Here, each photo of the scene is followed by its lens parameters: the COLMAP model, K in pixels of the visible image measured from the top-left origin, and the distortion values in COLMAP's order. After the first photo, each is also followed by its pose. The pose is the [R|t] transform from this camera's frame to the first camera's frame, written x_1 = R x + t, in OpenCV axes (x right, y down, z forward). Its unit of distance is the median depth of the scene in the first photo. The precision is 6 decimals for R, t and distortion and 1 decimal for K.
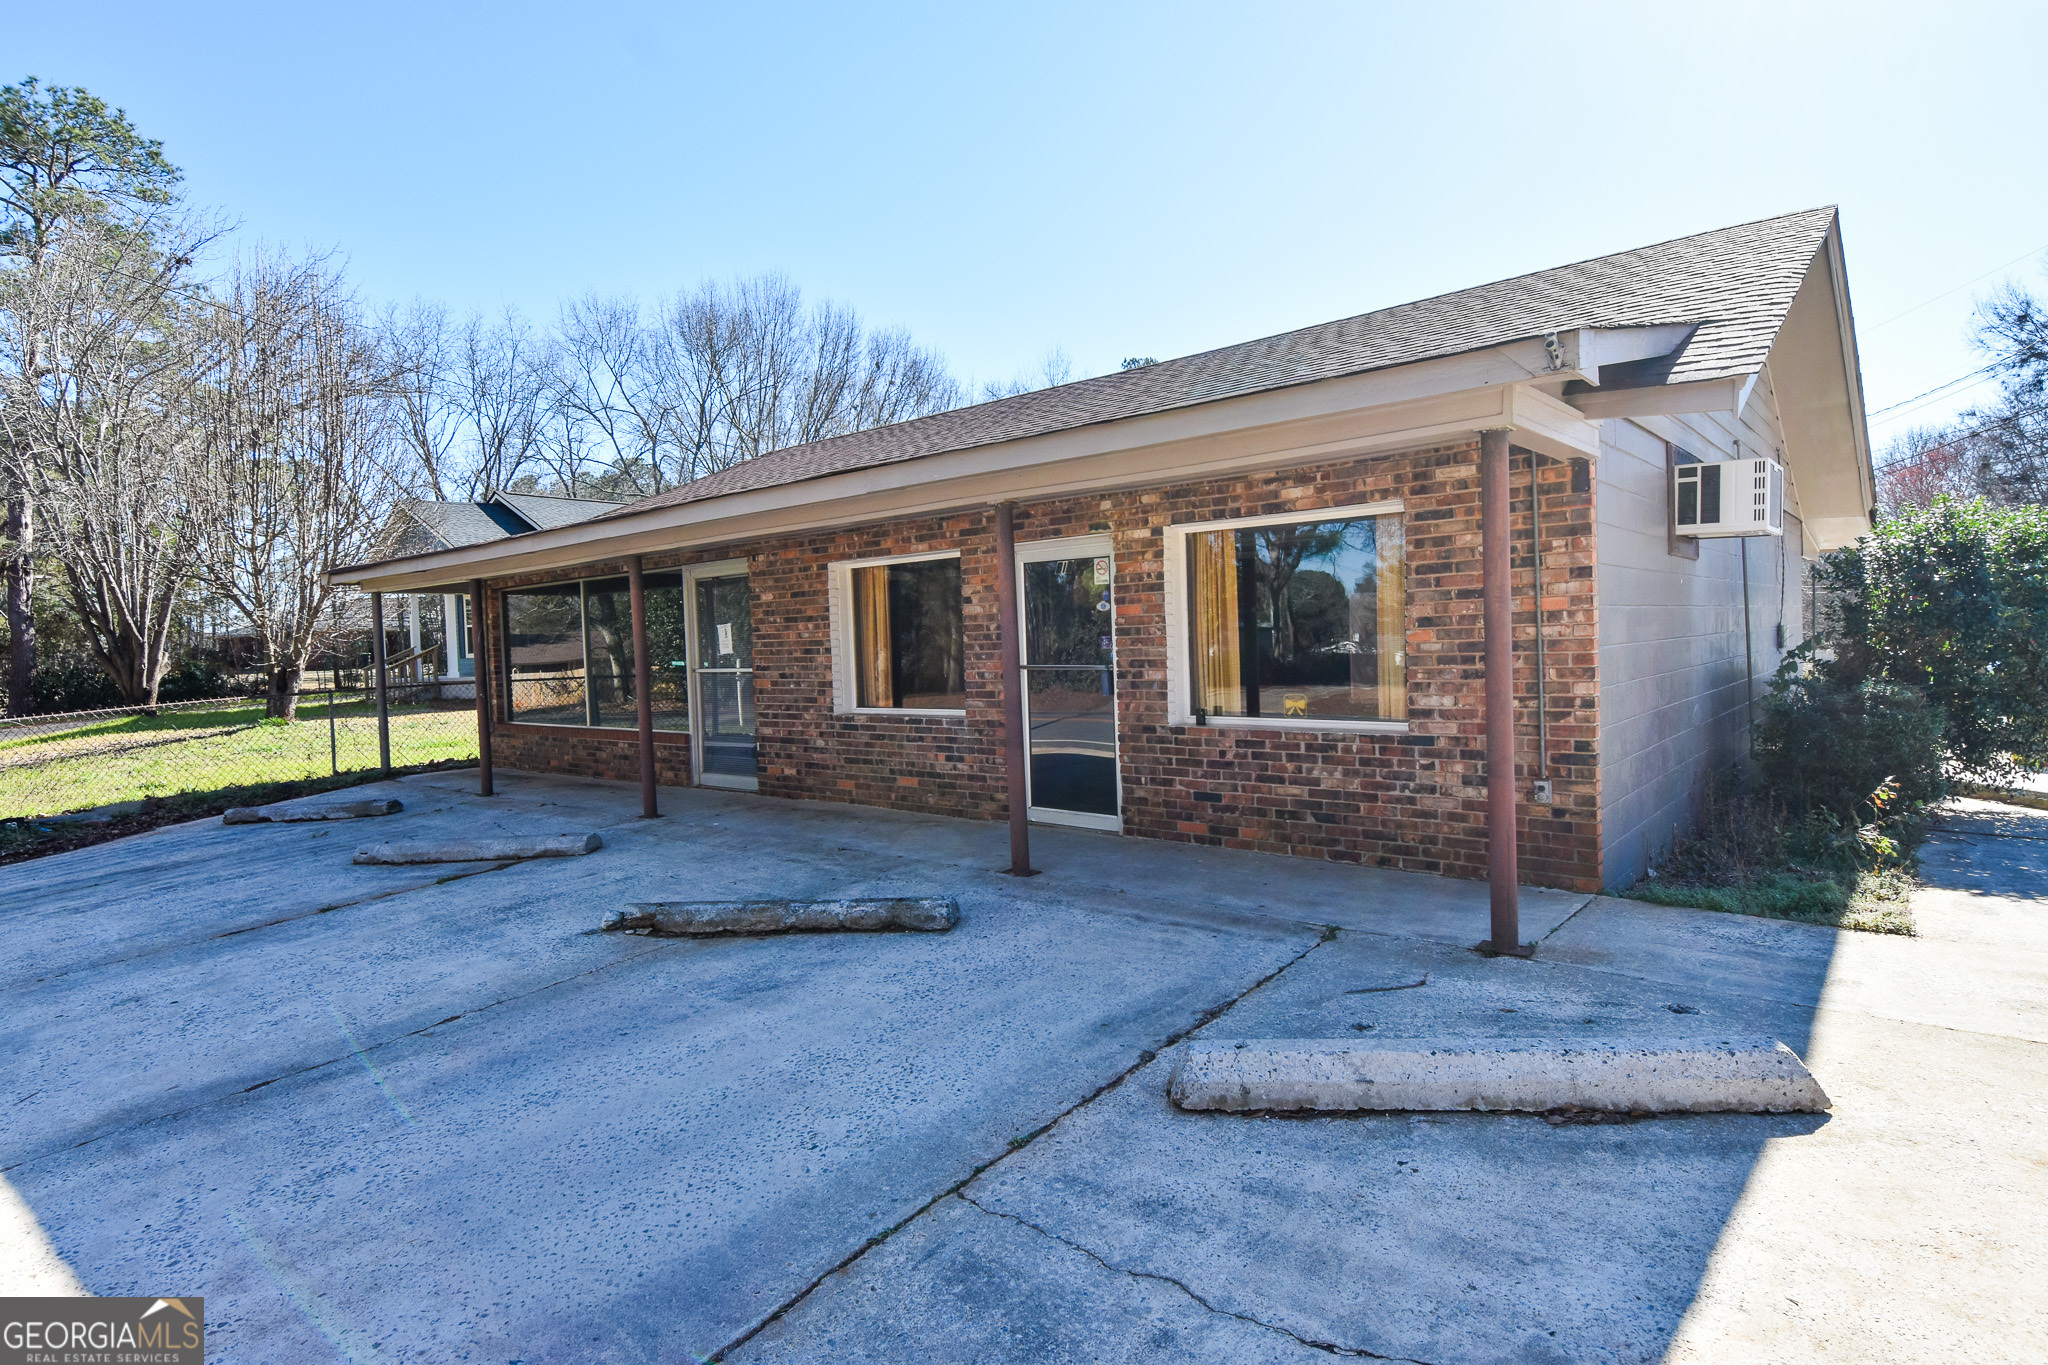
lens RADIAL K [[1063.5, 0, 1025.2], [0, 1063.5, 668.7], [0, 0, 1]] dist [0.052647, -0.057051]
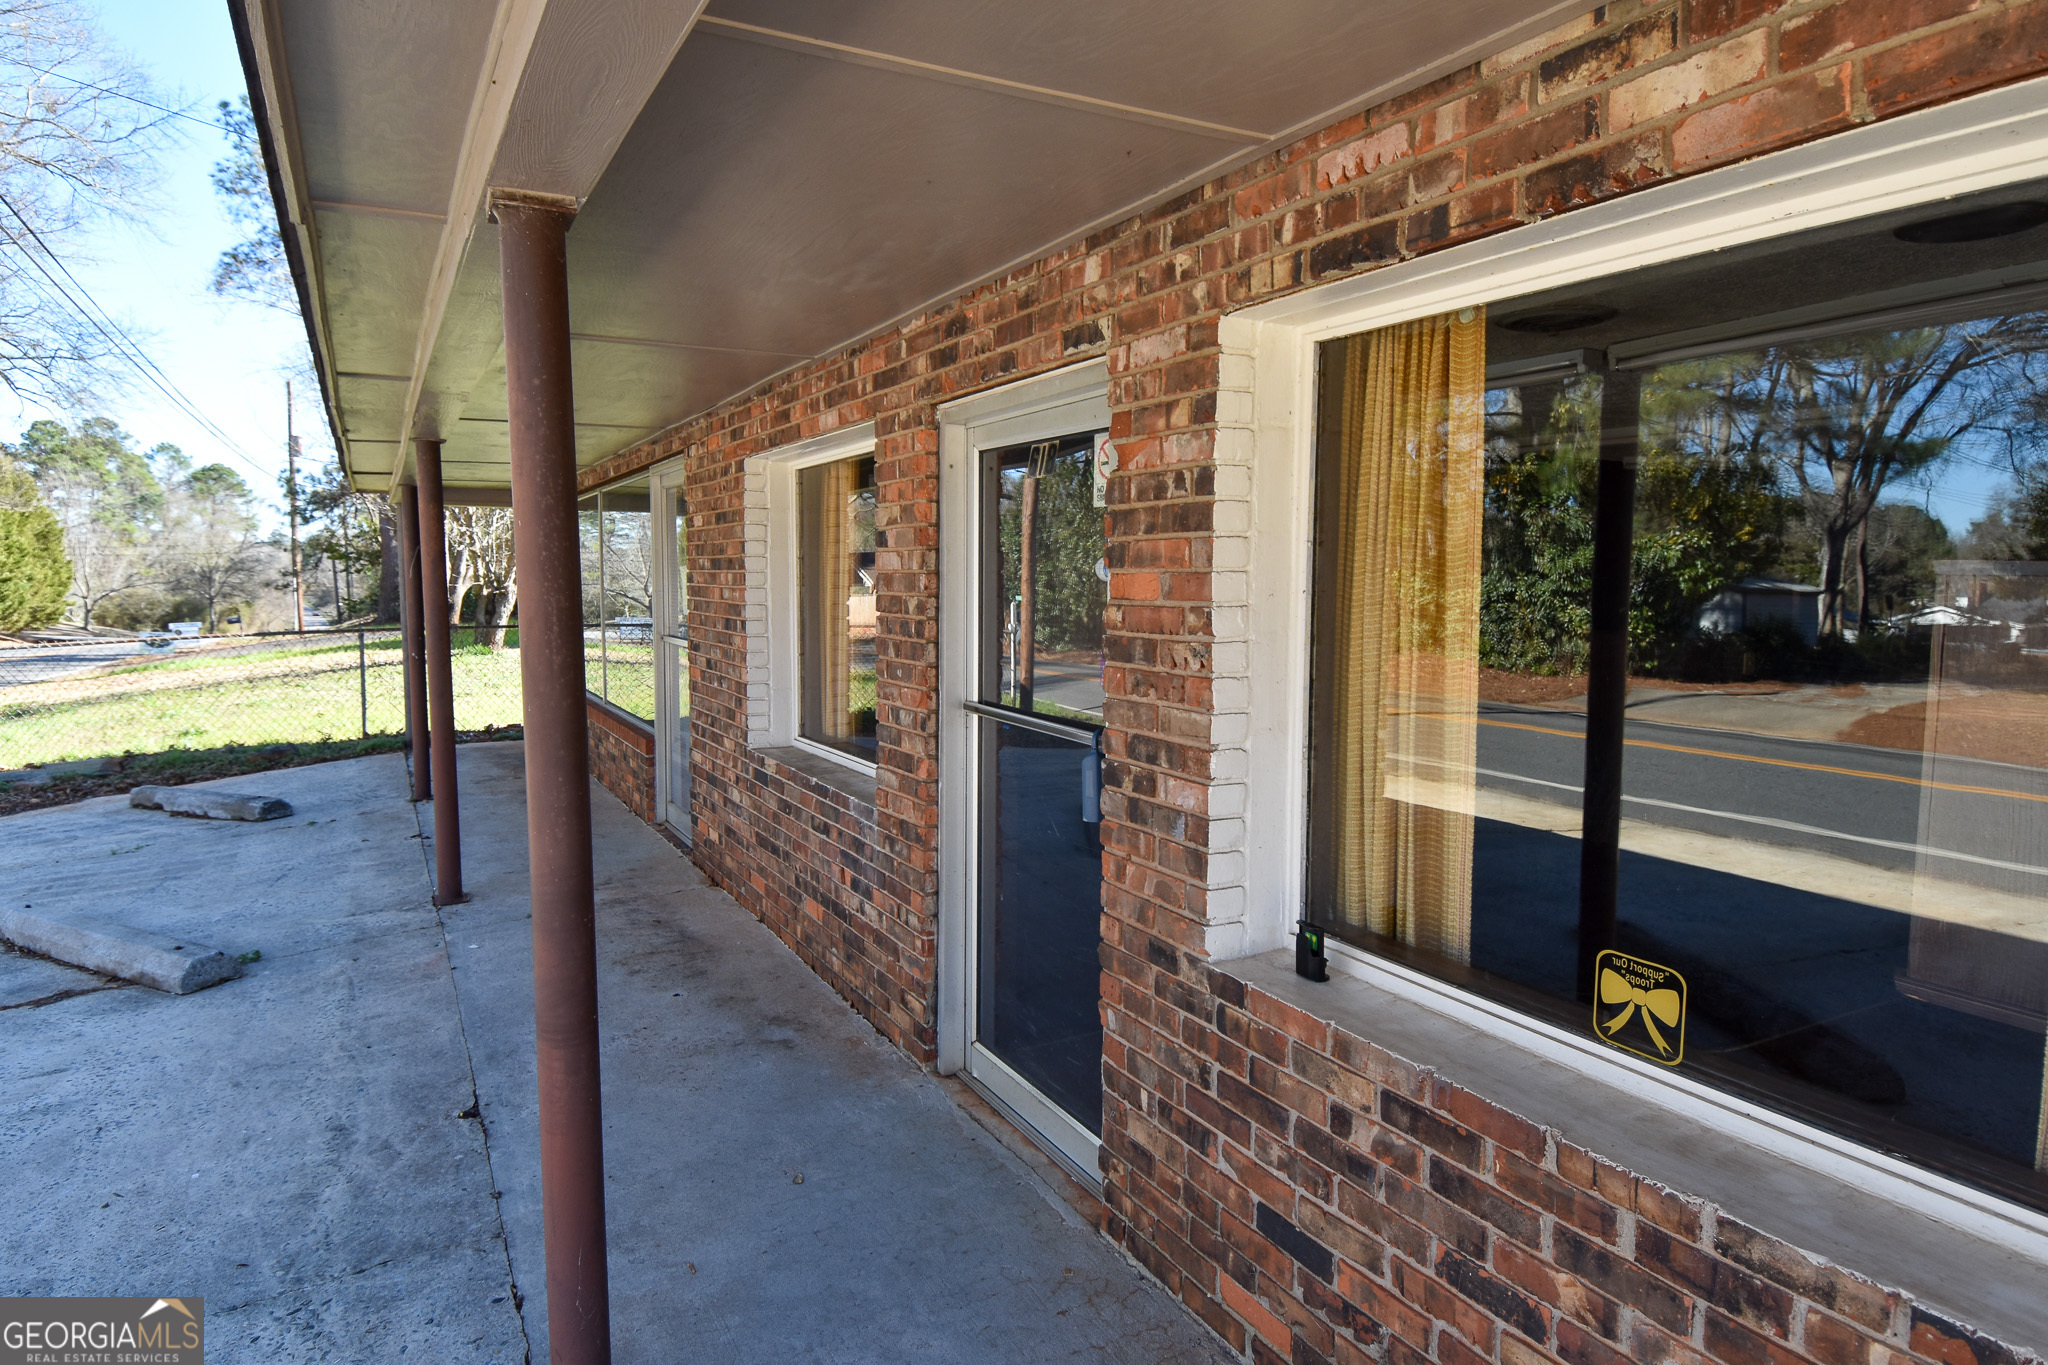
lens RADIAL K [[1186.3, 0, 1028.2], [0, 1186.3, 666.4], [0, 0, 1]] dist [0.058561, -0.066649]
pose [[0.934712, 0.066014, -0.349220, 0.196122], [-0.047999, 0.997044, 0.060002, -0.050130], [0.352149, -0.039323, 0.935118, 0.635843]]
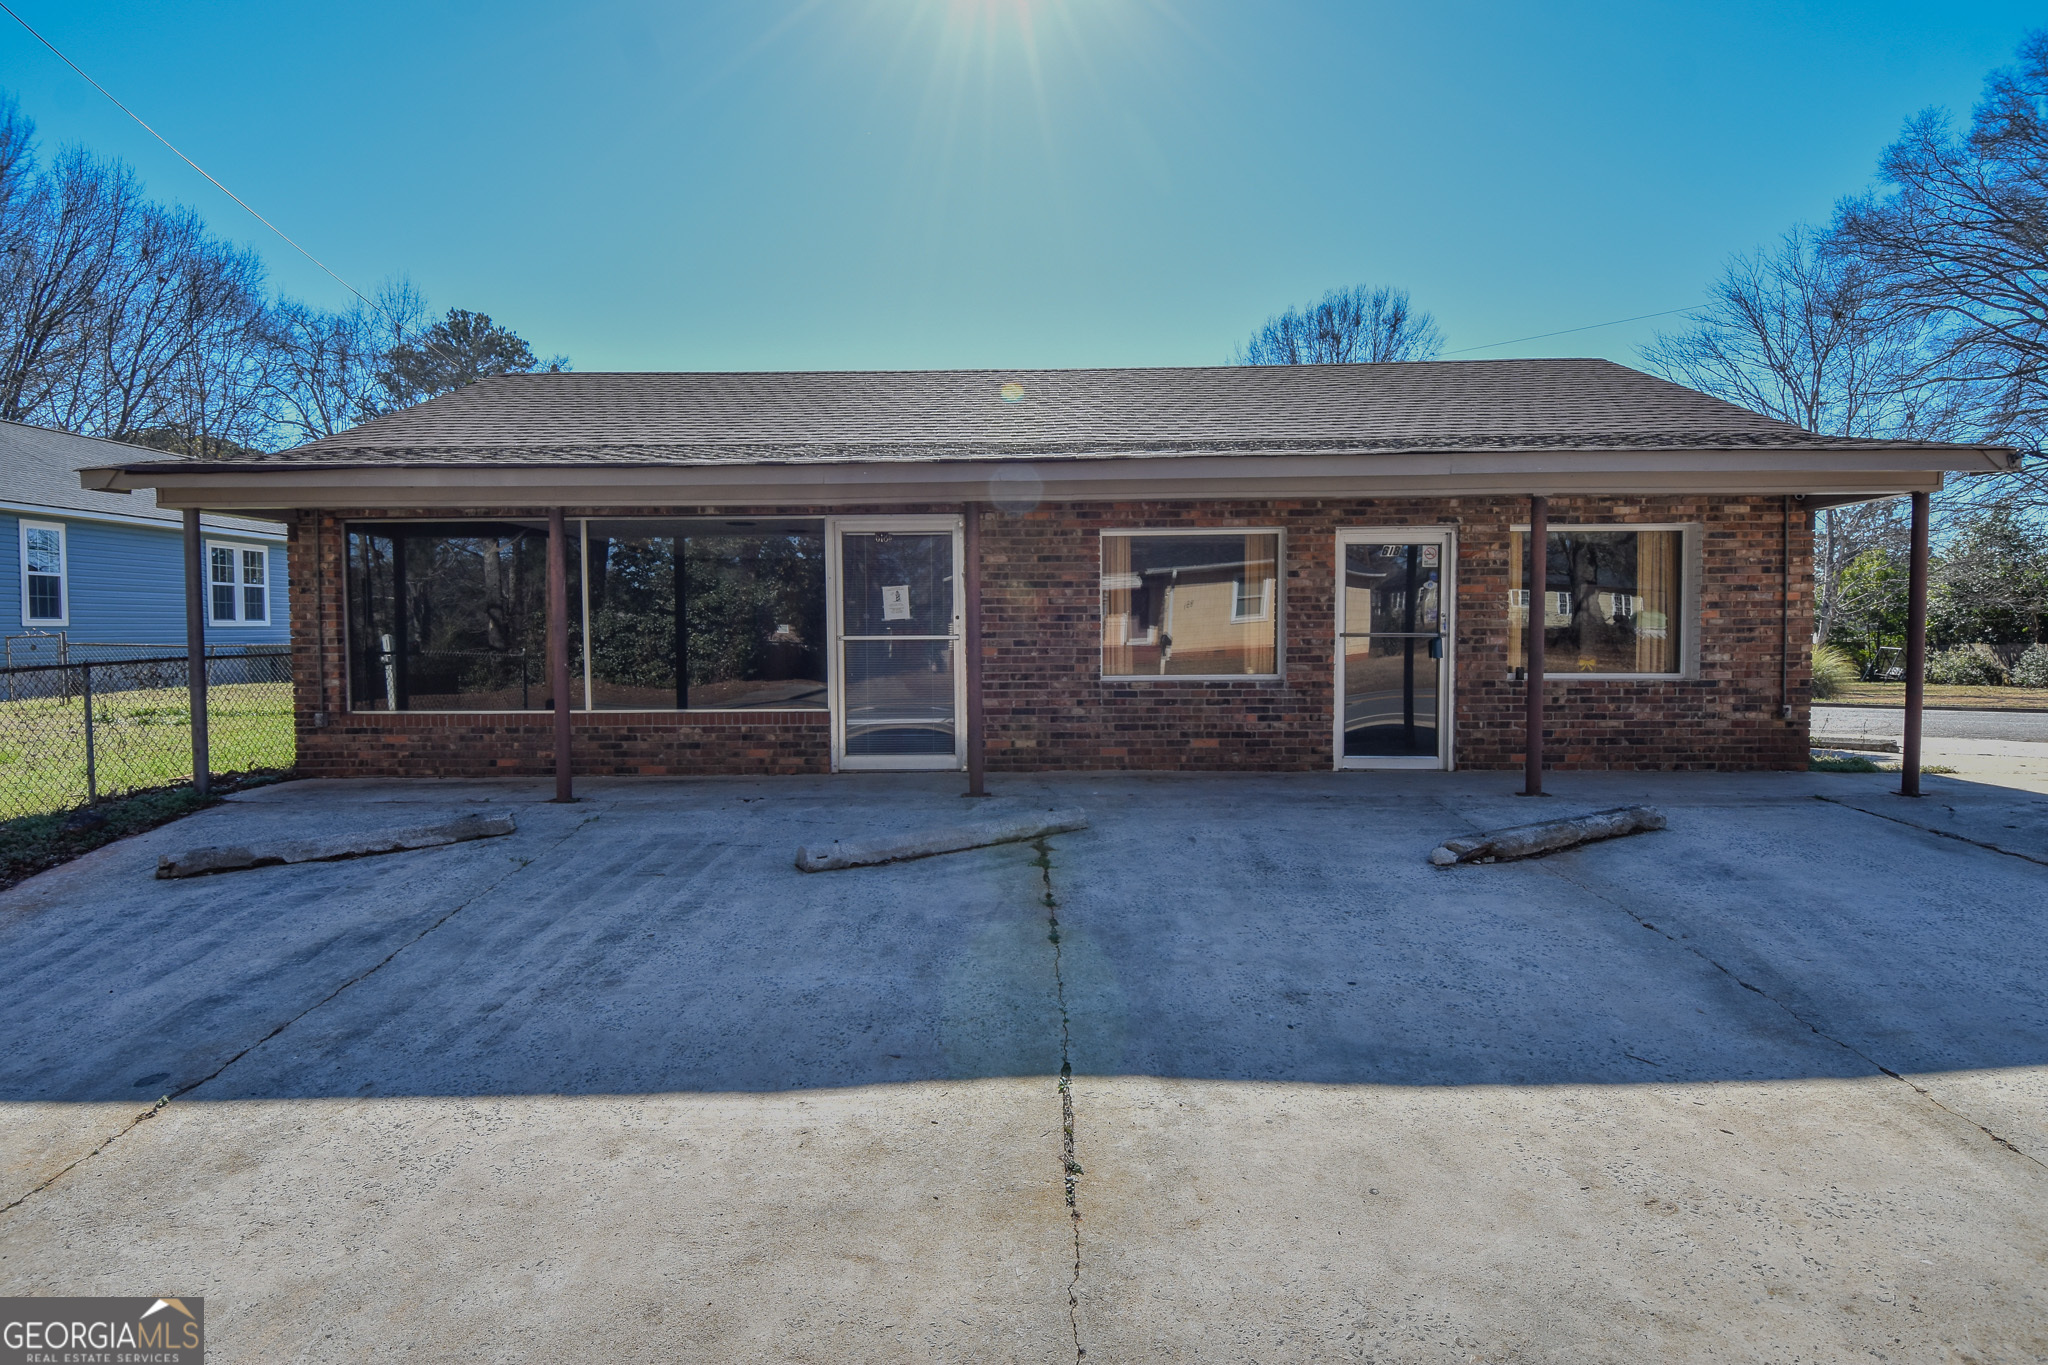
lens RADIAL K [[1063.5, 0, 1025.2], [0, 1063.5, 668.7], [0, 0, 1]] dist [0.052647, -0.057051]
pose [[0.776147, 0.003854, 0.630540, -1.094547], [-0.001848, 0.999991, -0.003837, 0.044073], [-0.630549, 0.001813, 0.776147, 0.351817]]
